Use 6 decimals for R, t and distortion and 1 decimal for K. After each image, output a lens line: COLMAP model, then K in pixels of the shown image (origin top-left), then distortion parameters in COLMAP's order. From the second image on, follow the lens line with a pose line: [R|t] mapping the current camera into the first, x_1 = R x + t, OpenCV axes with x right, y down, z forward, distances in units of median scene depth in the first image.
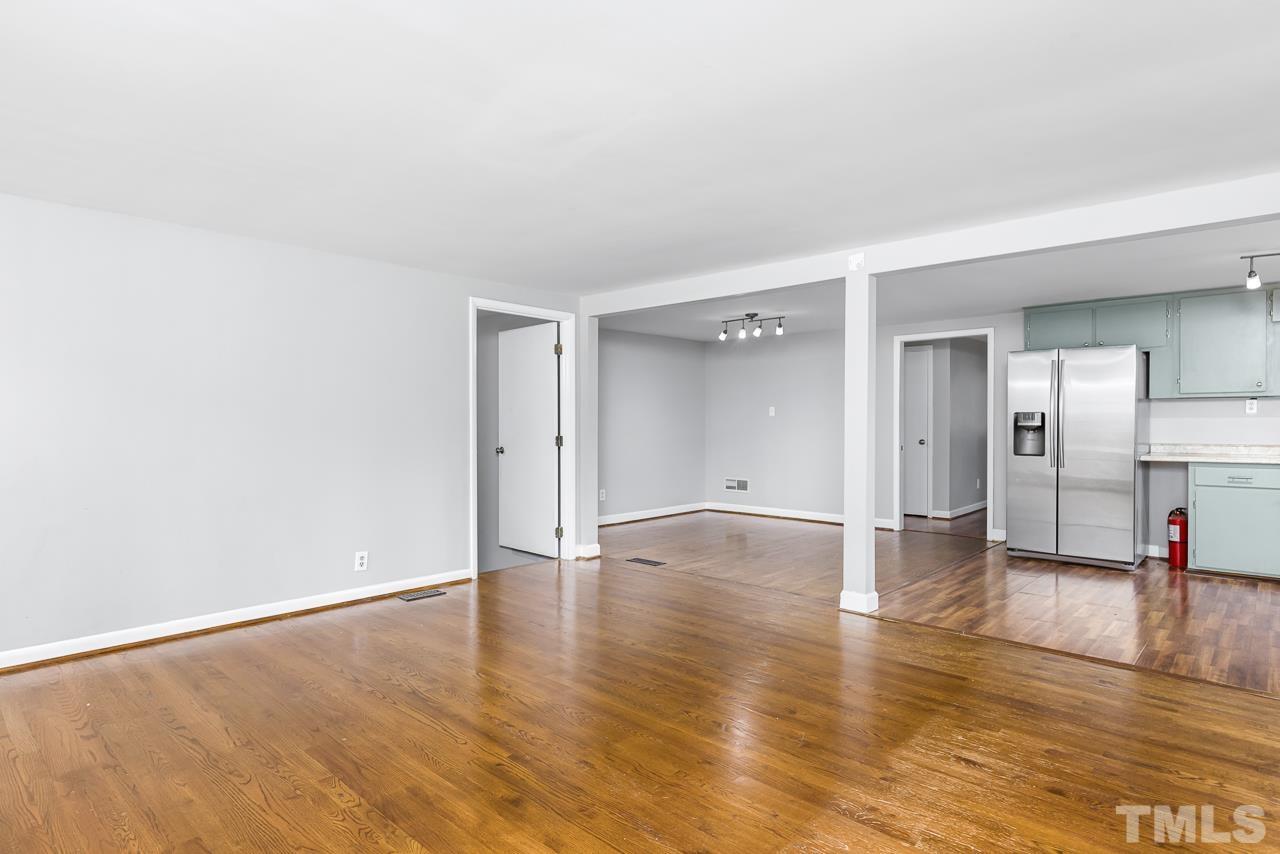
lens RADIAL K [[703.0, 0, 645.5], [0, 703.0, 436.2], [0, 0, 1]] dist [0.006457, 0.001531]
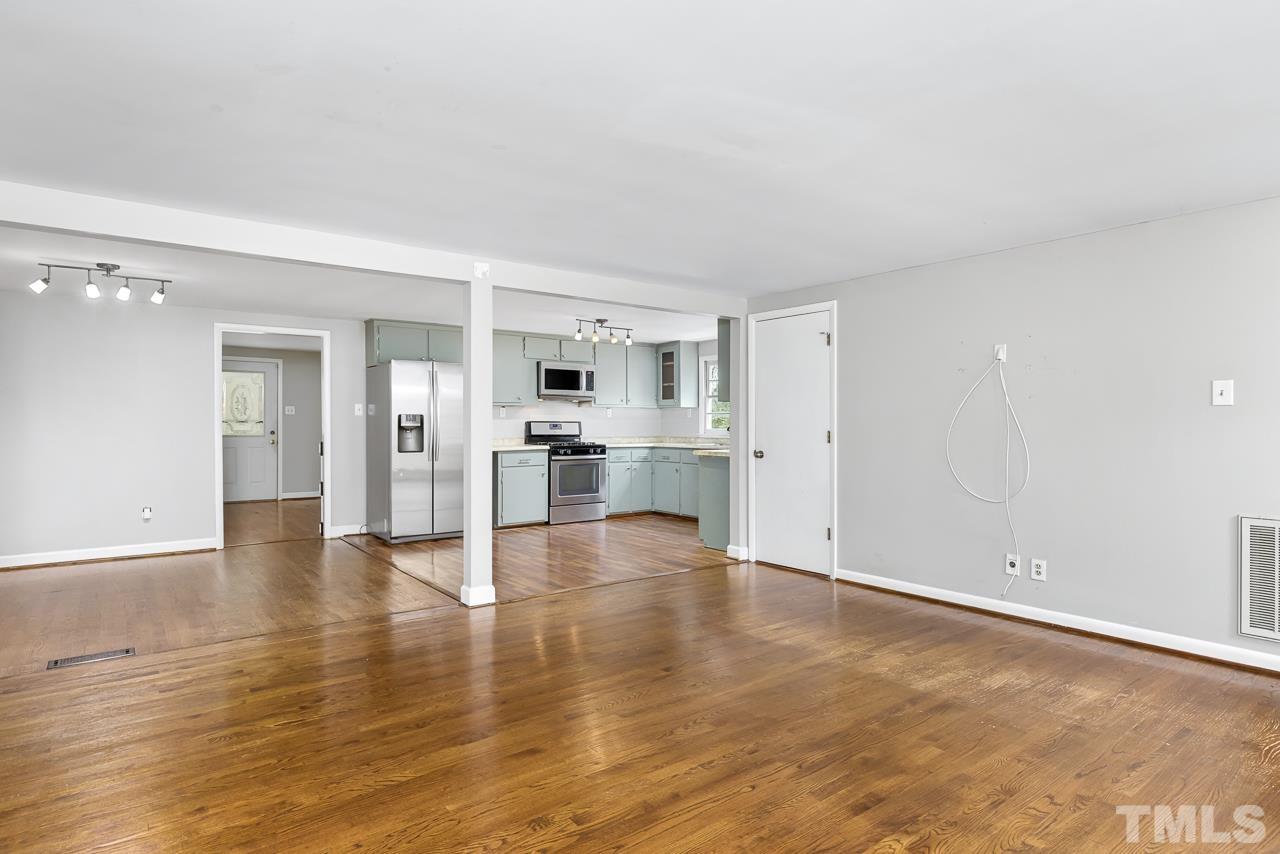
lens RADIAL K [[703.0, 0, 637.8], [0, 703.0, 423.2], [0, 0, 1]] dist [0.006457, 0.001531]
pose [[0.165190, 0.000084, 0.986262, -0.519797], [0.021507, 0.999762, -0.003688, -0.007050], [-0.986027, 0.021821, 0.165149, 0.448831]]
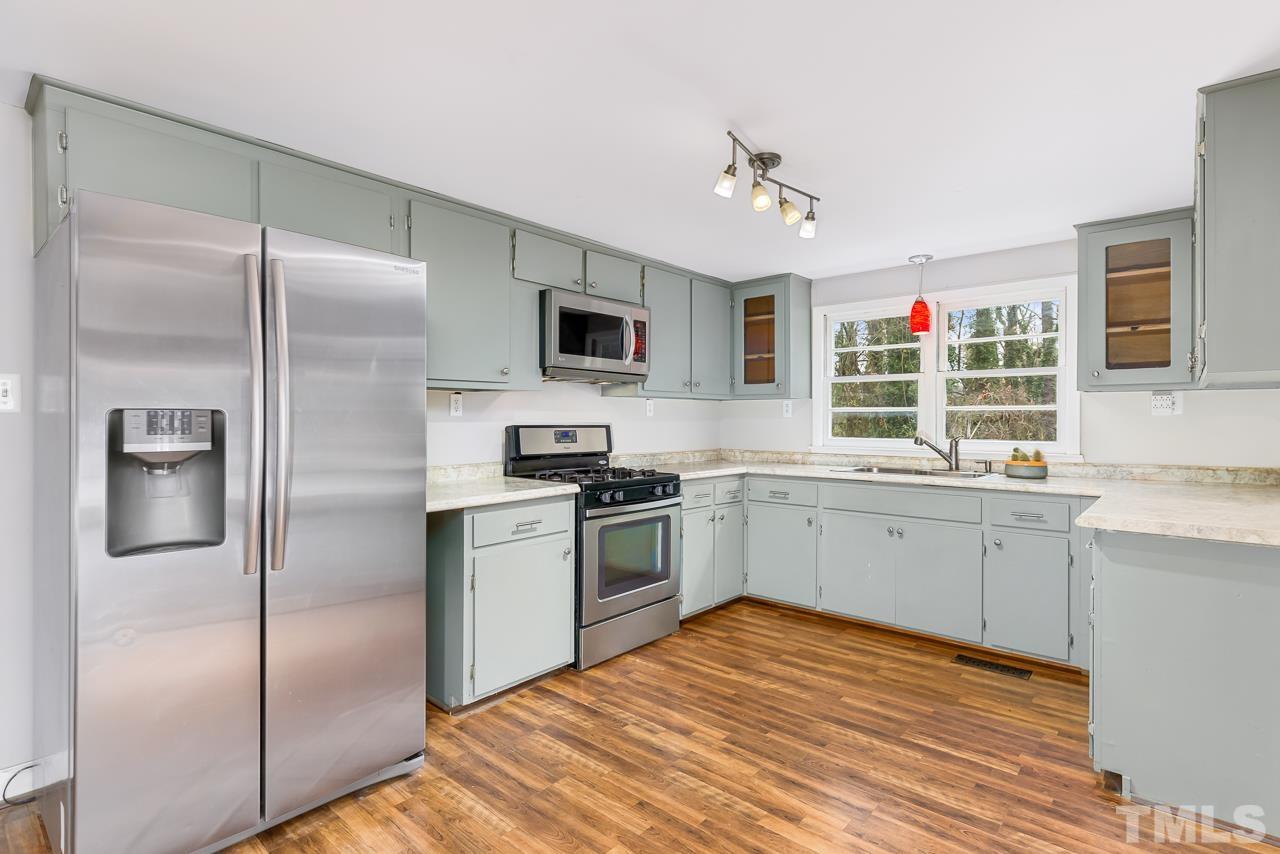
lens RADIAL K [[622.3, 0, 640.5], [0, 622.3, 421.4], [0, 0, 1]] dist [-0.003129, -0.000998]
pose [[-0.042495, -0.004366, 0.999087, 0.266665], [0.019541, 0.999796, 0.005200, -0.025361], [-0.998906, 0.019744, -0.042401, 0.806969]]
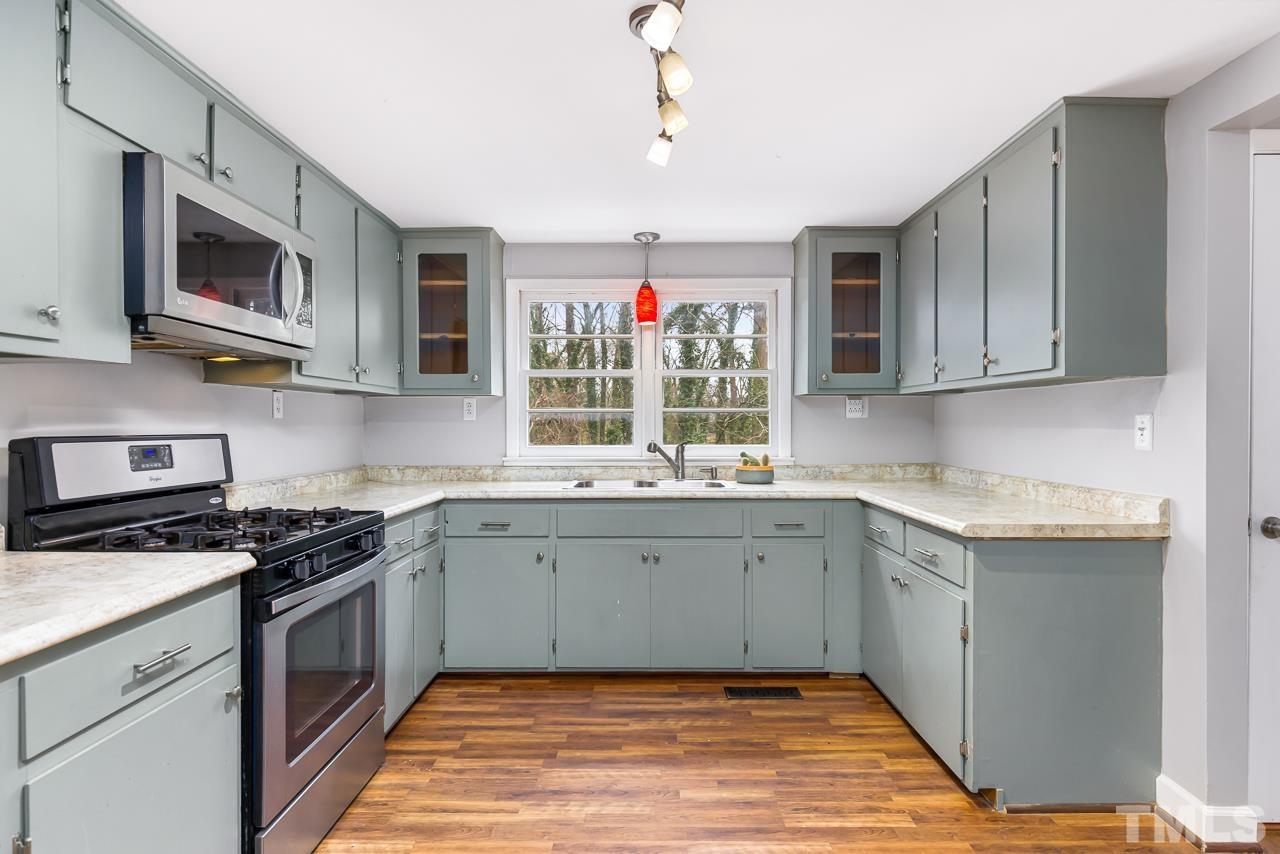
lens RADIAL K [[670.7, 0, 643.5], [0, 670.7, 428.7], [0, 0, 1]] dist [0.001294, 0.000871]
pose [[-0.687453, -0.006649, 0.726198, 0.461216], [0.015999, 0.999577, 0.024297, -0.027502], [-0.726053, 0.028321, -0.687056, 0.906504]]
